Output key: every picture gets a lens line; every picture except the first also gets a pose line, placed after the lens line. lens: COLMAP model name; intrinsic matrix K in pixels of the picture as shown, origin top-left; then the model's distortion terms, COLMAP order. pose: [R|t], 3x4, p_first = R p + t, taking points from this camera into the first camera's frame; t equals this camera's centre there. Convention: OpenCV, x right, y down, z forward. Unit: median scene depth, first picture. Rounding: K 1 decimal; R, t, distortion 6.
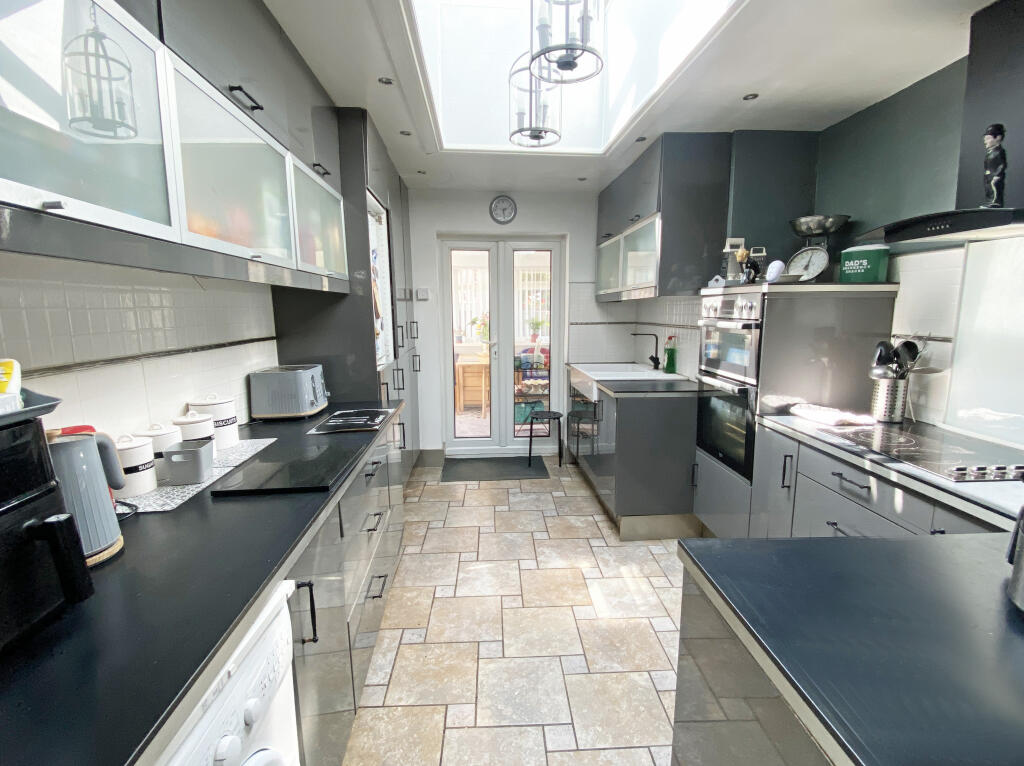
lens RADIAL K [[477.5, 0, 511.8], [0, 477.5, 383.2], [0, 0, 1]] dist [0.000248, 0.000013]
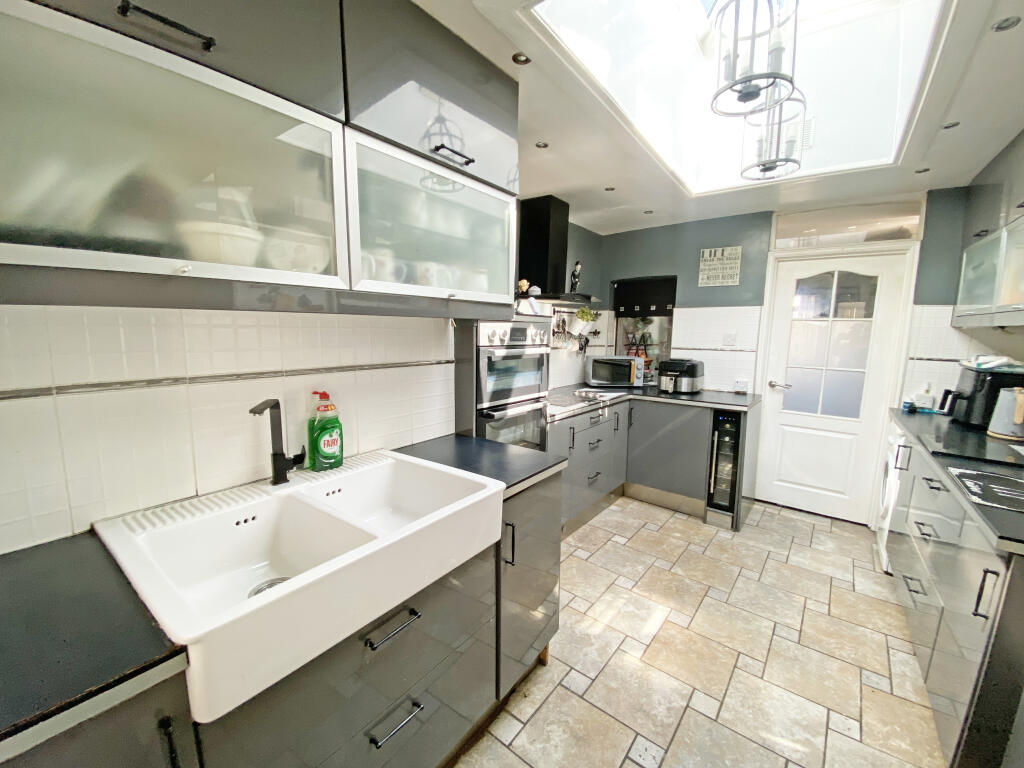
lens RADIAL K [[413.3, 0, 513.2], [0, 413.3, 383.3], [0, 0, 1]] dist [-0.013533, -0.000443]
pose [[-0.751058, -0.108683, 0.651230, -0.099323], [0.079969, 0.964122, 0.253129, -0.265224], [-0.655376, 0.242192, -0.715420, 1.588739]]
